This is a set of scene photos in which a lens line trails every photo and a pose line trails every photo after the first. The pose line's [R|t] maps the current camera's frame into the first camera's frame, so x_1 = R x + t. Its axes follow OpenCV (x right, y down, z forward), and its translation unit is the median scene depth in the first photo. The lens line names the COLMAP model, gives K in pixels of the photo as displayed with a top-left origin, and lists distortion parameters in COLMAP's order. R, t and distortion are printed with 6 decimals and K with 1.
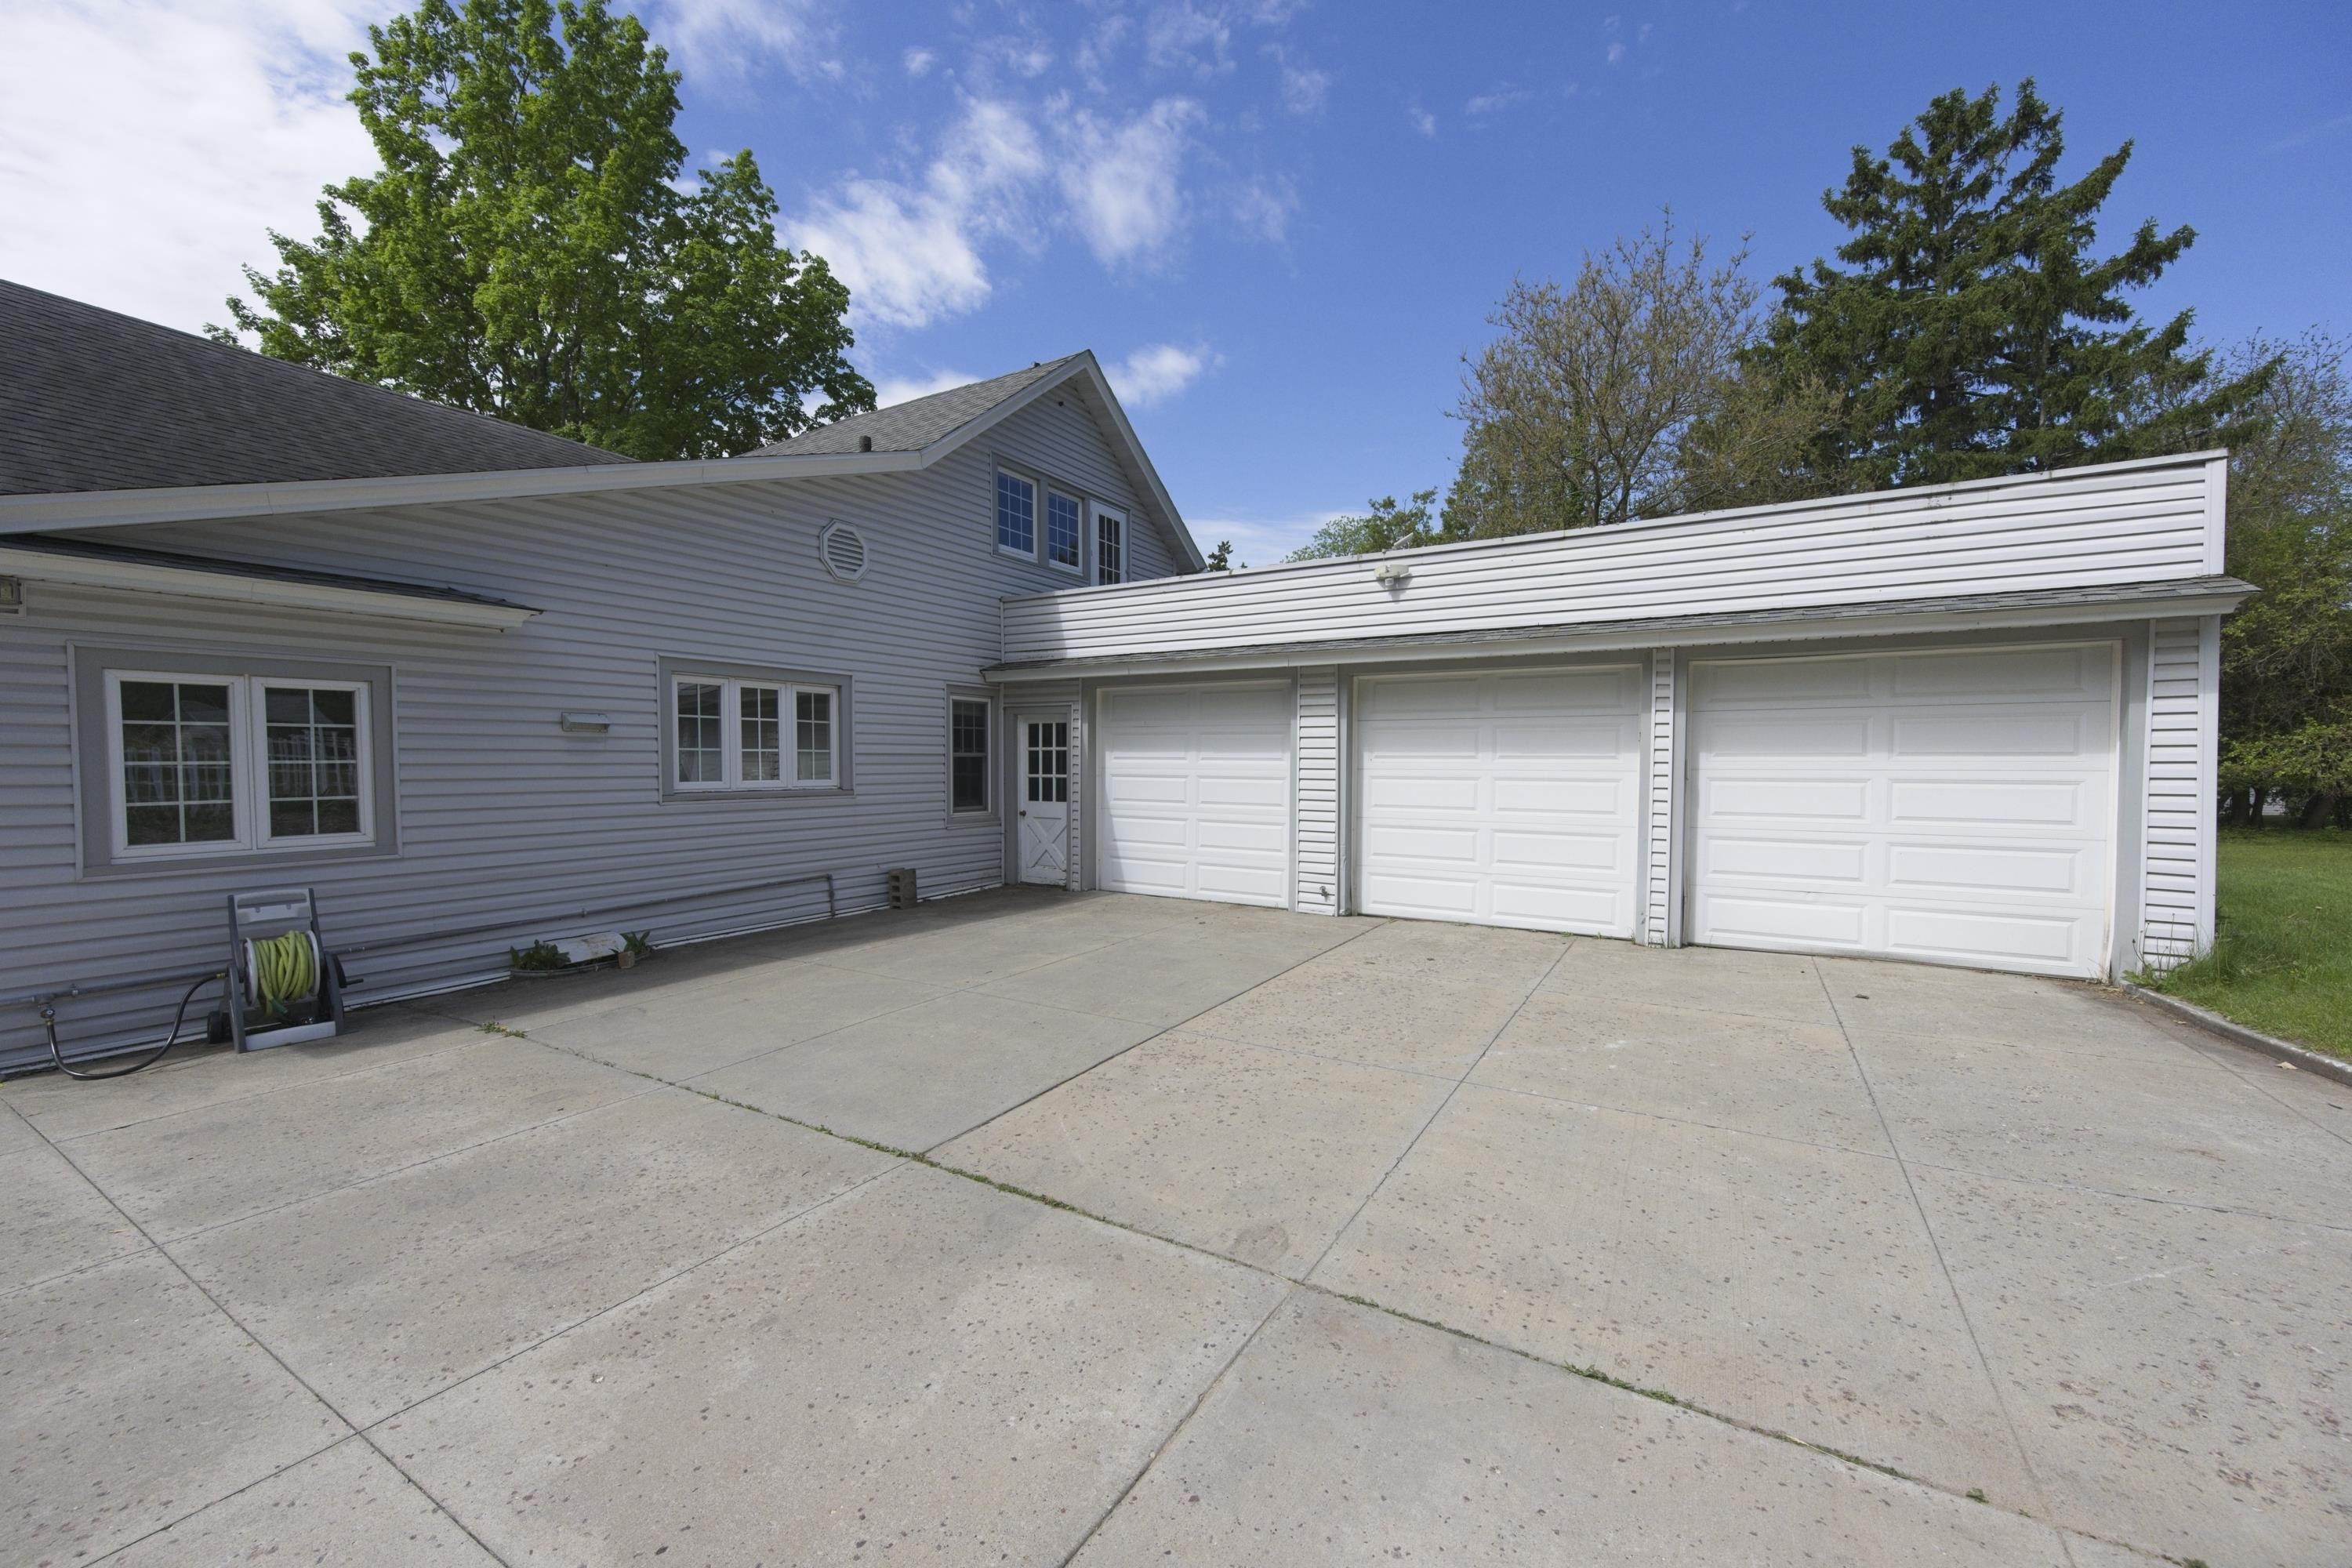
lens RADIAL K [[929.3, 0, 1184.2], [0, 929.3, 781.7], [0, 0, 1]] dist [0.002525, -0.000453]
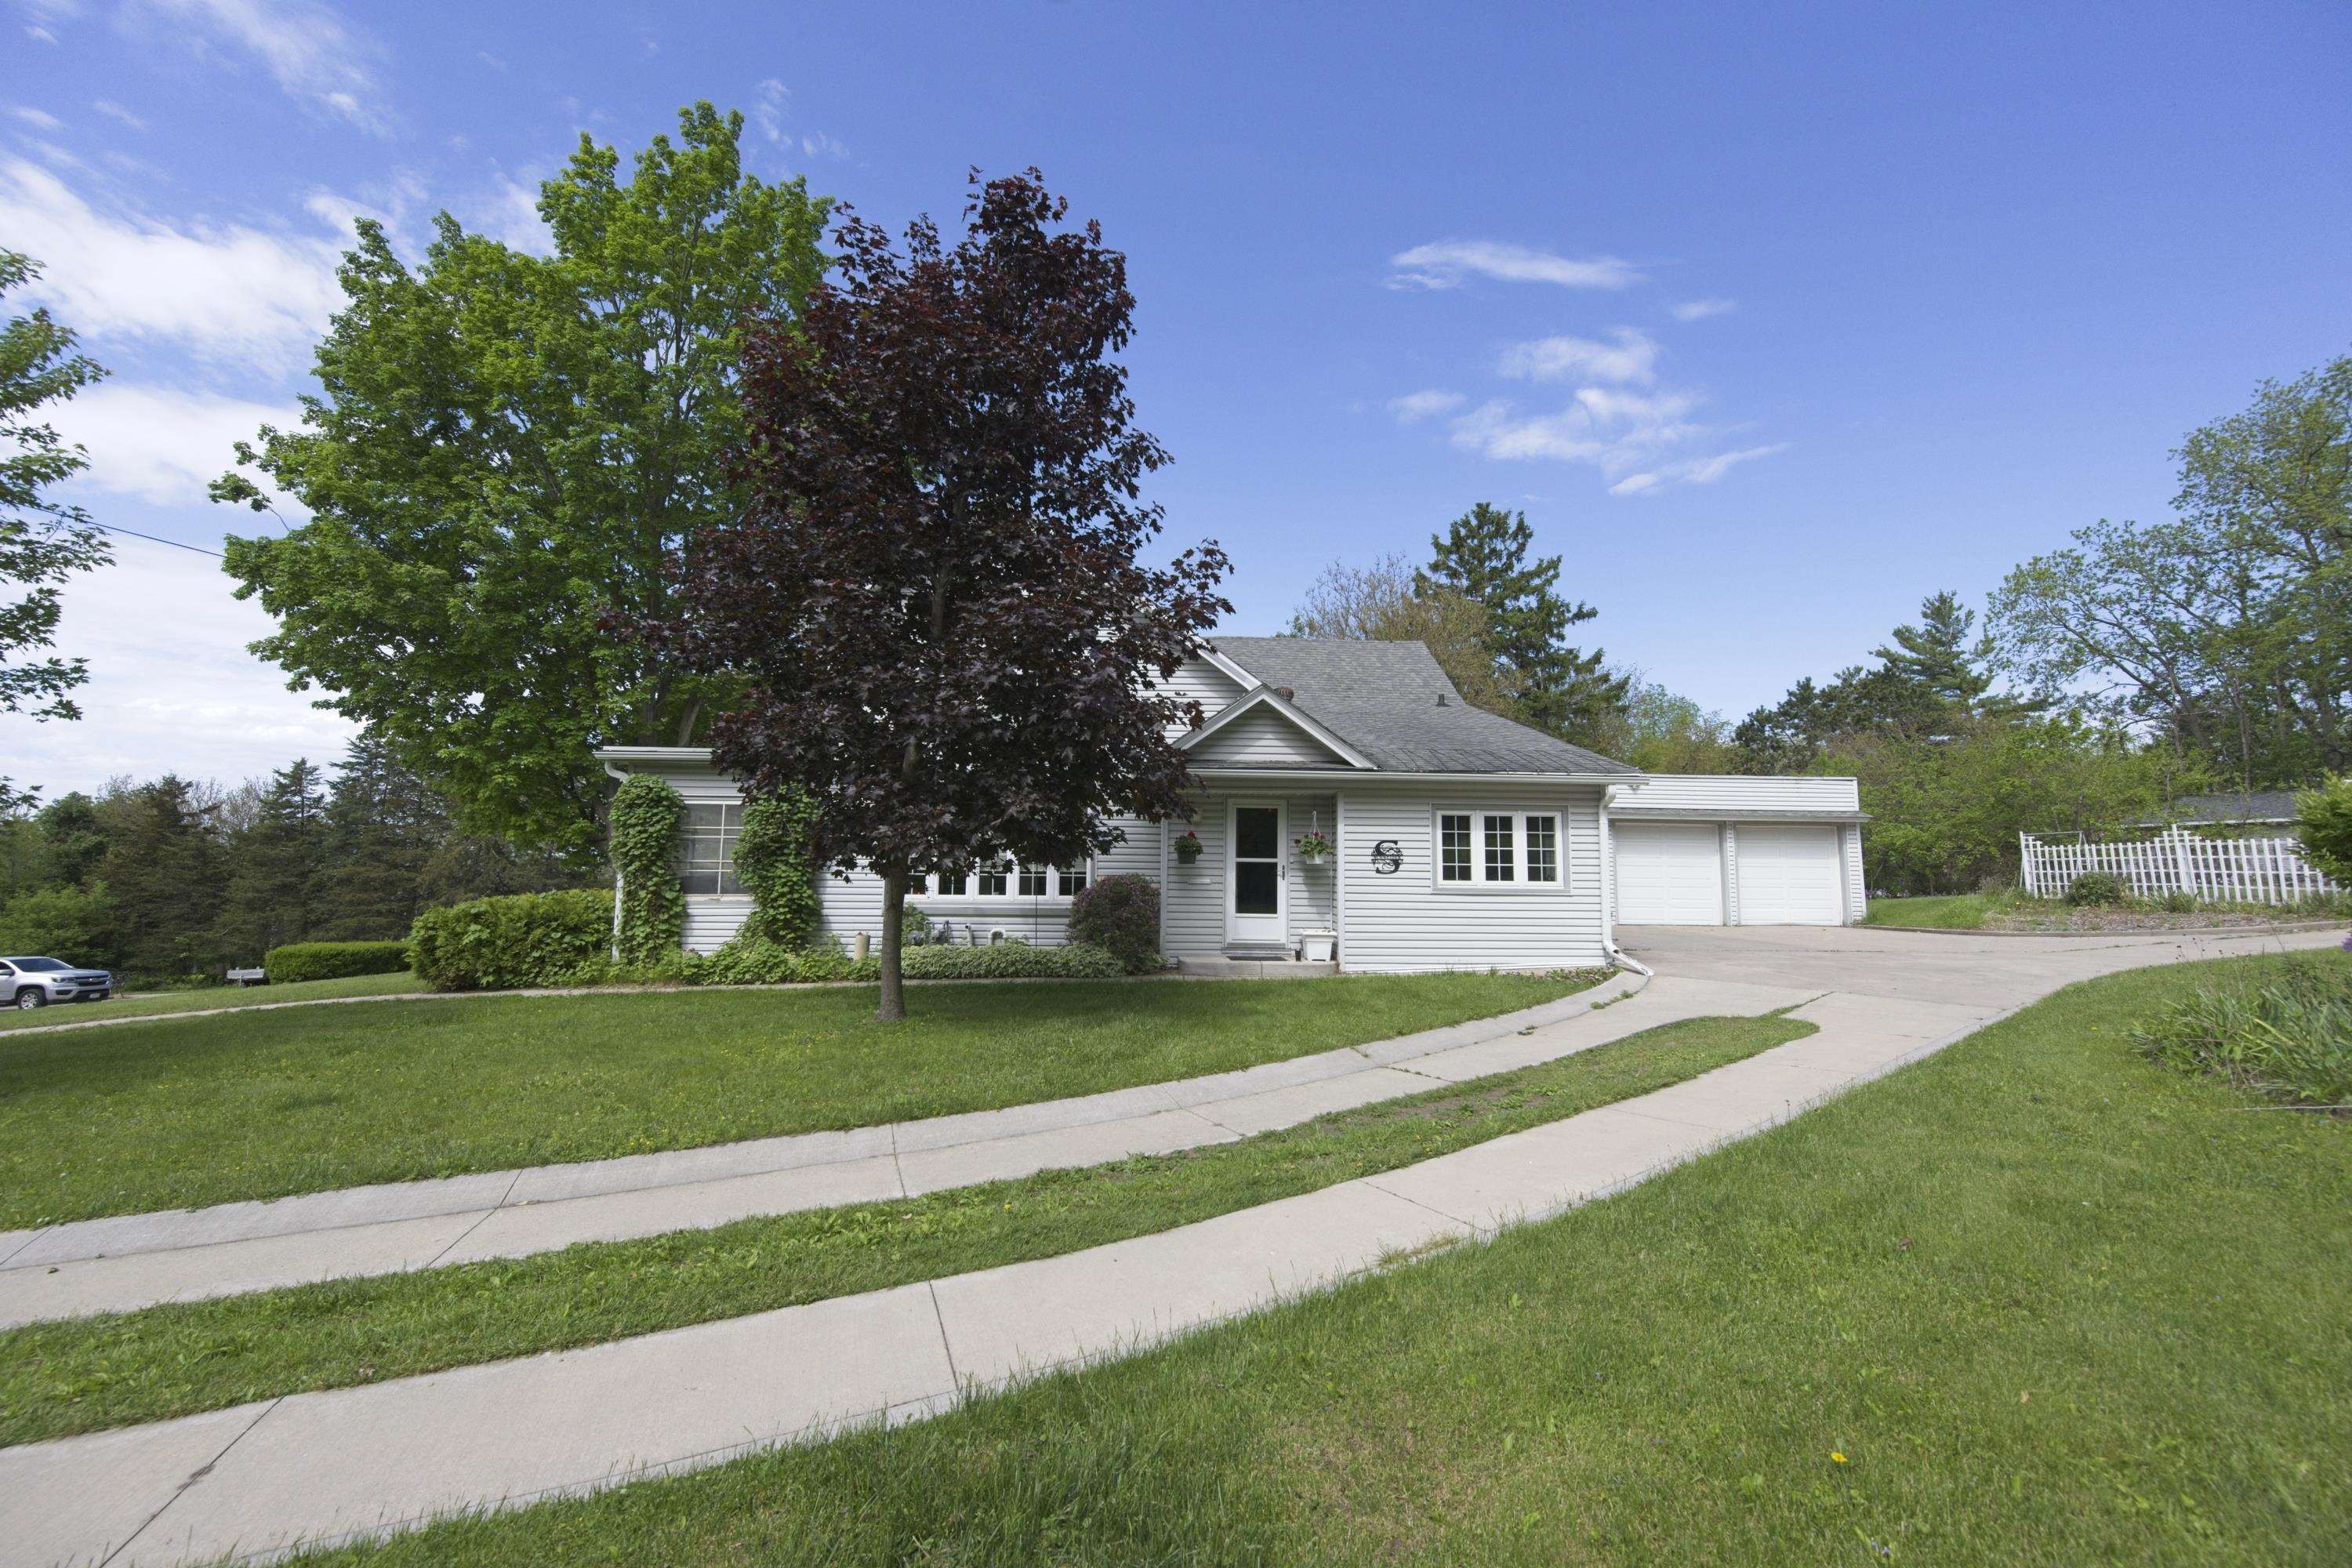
lens RADIAL K [[929.3, 0, 1192.6], [0, 929.3, 778.9], [0, 0, 1]] dist [0.002525, -0.000453]
pose [[0.818376, 0.064269, 0.571078, -1.710305], [0.004537, 0.992974, -0.118250, 0.041922], [-0.574665, 0.099363, 0.812334, -0.265945]]
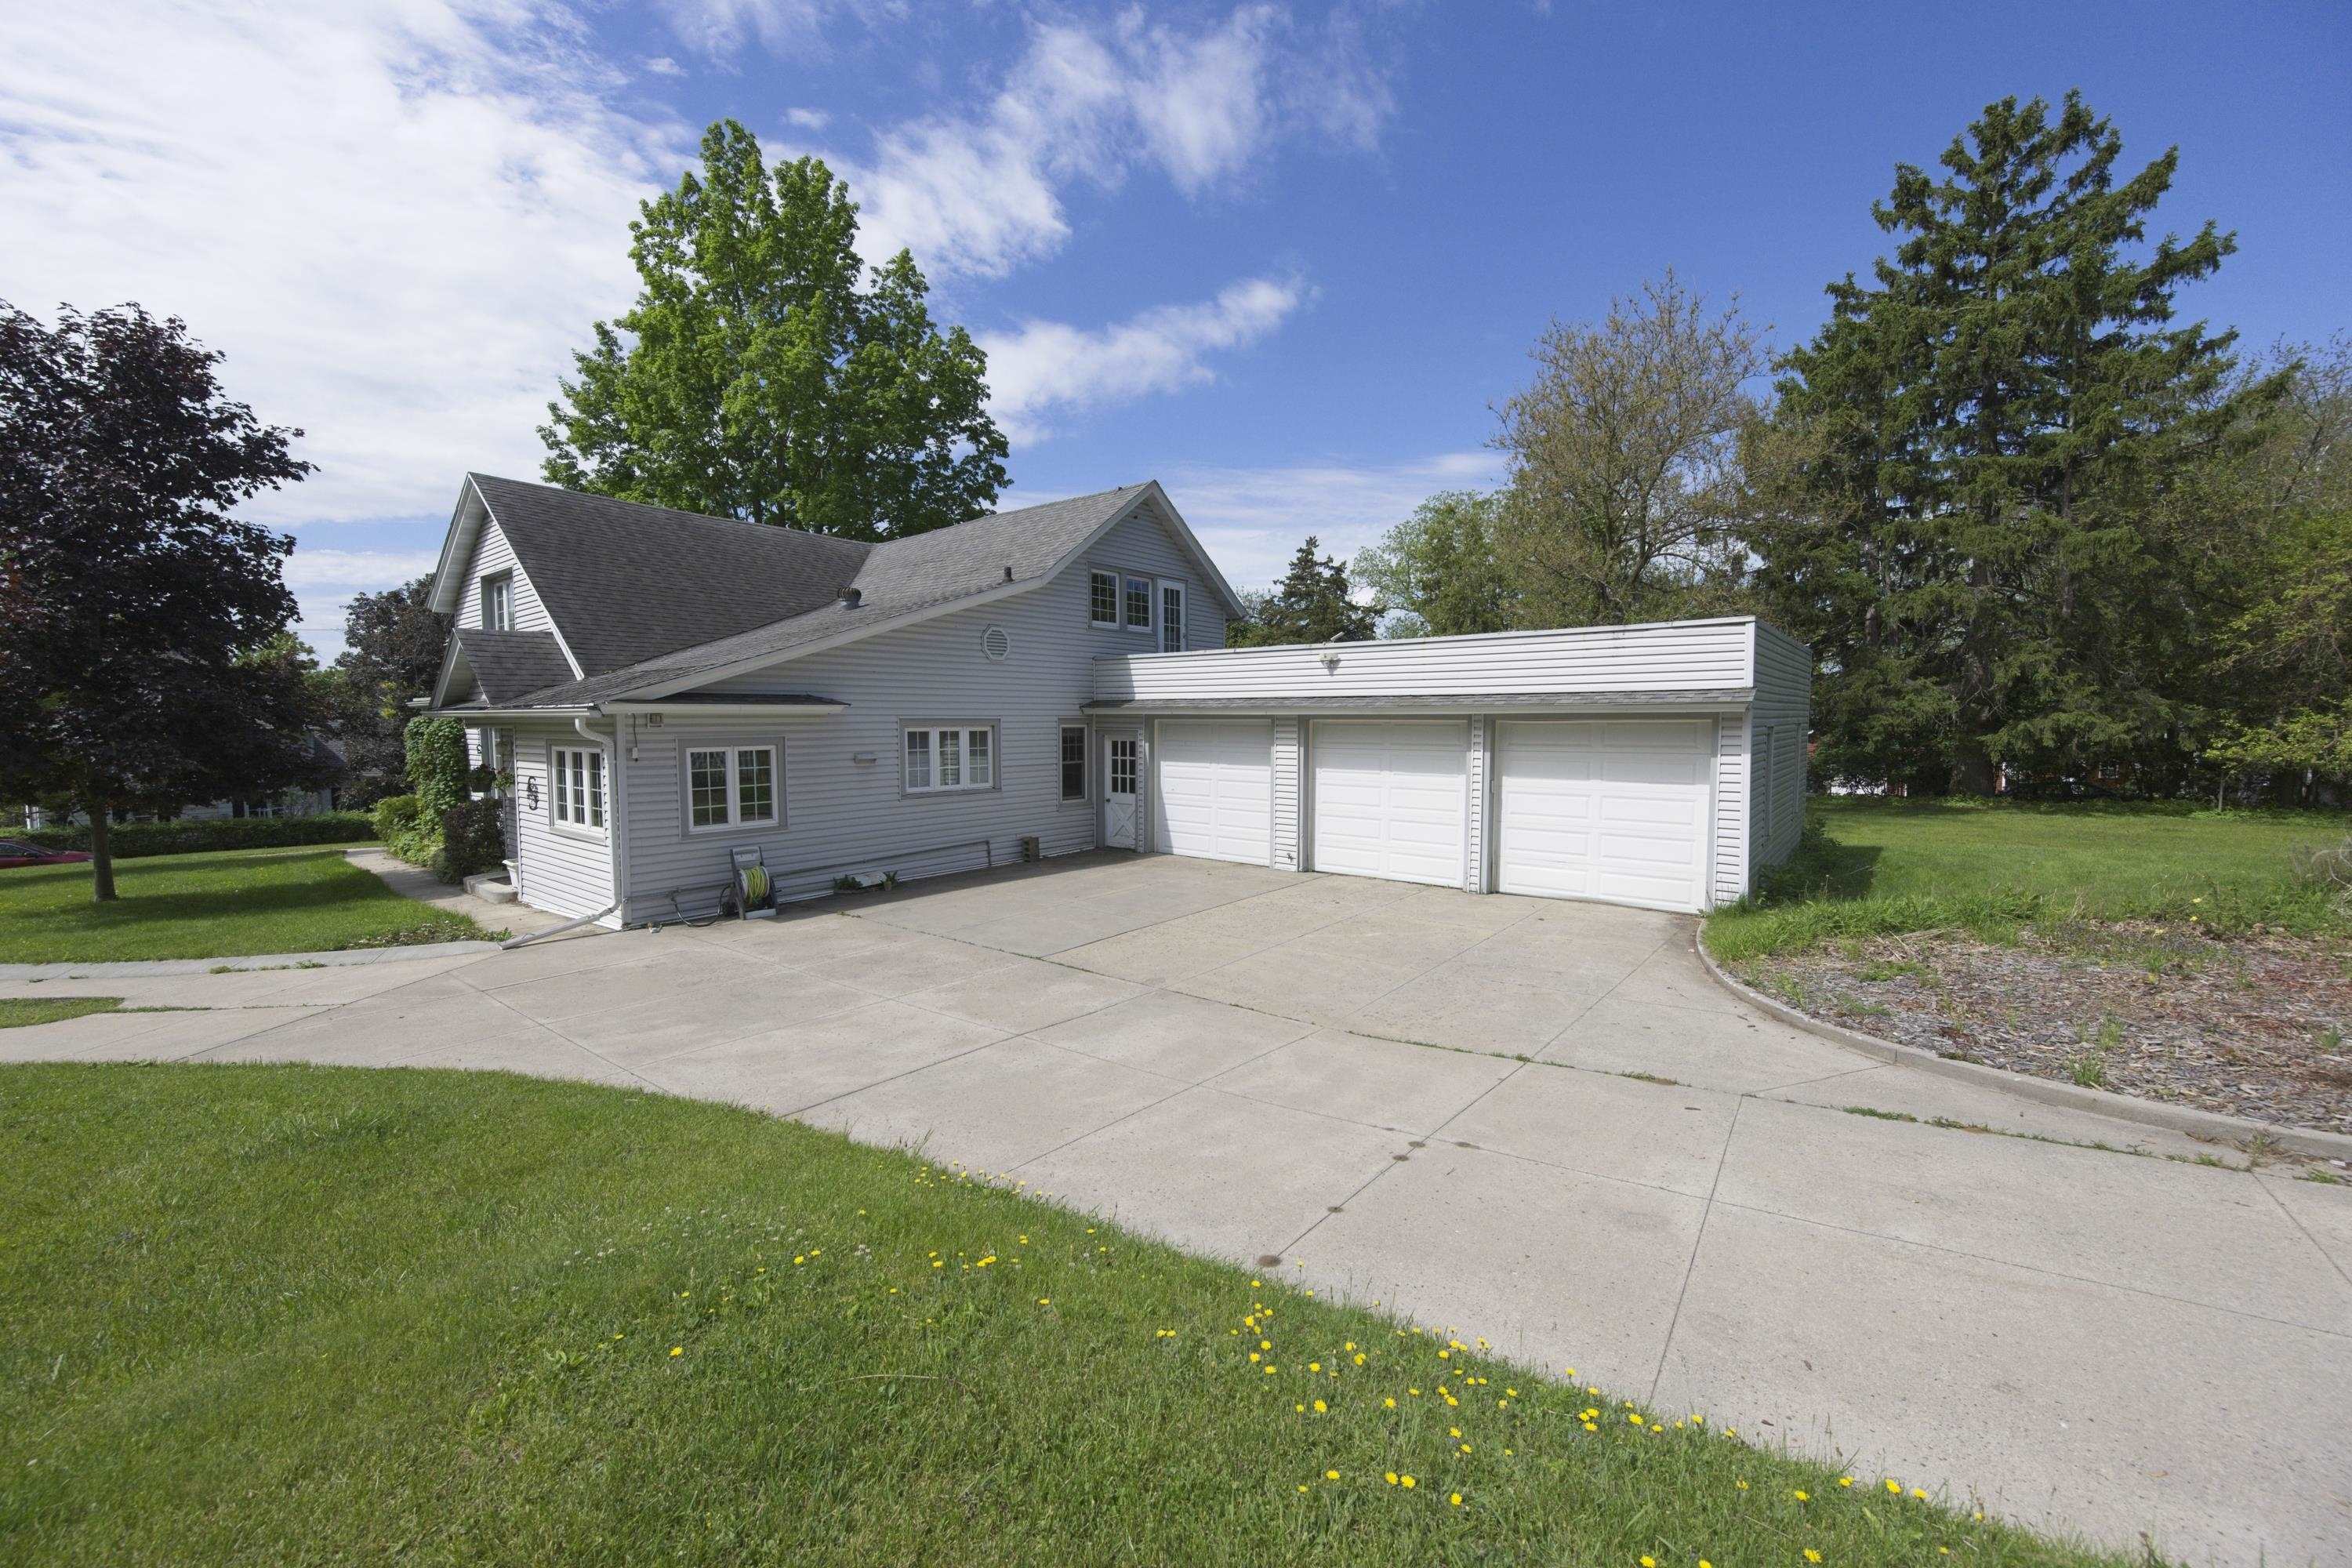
lens RADIAL K [[929.3, 0, 1177.0], [0, 929.3, 780.9], [0, 0, 1]] dist [0.002525, -0.000453]
pose [[0.990421, 0.006882, -0.137910, 0.149283], [-0.000759, 0.999014, 0.044401, -0.066539], [0.138080, -0.043871, 0.989449, -0.492204]]
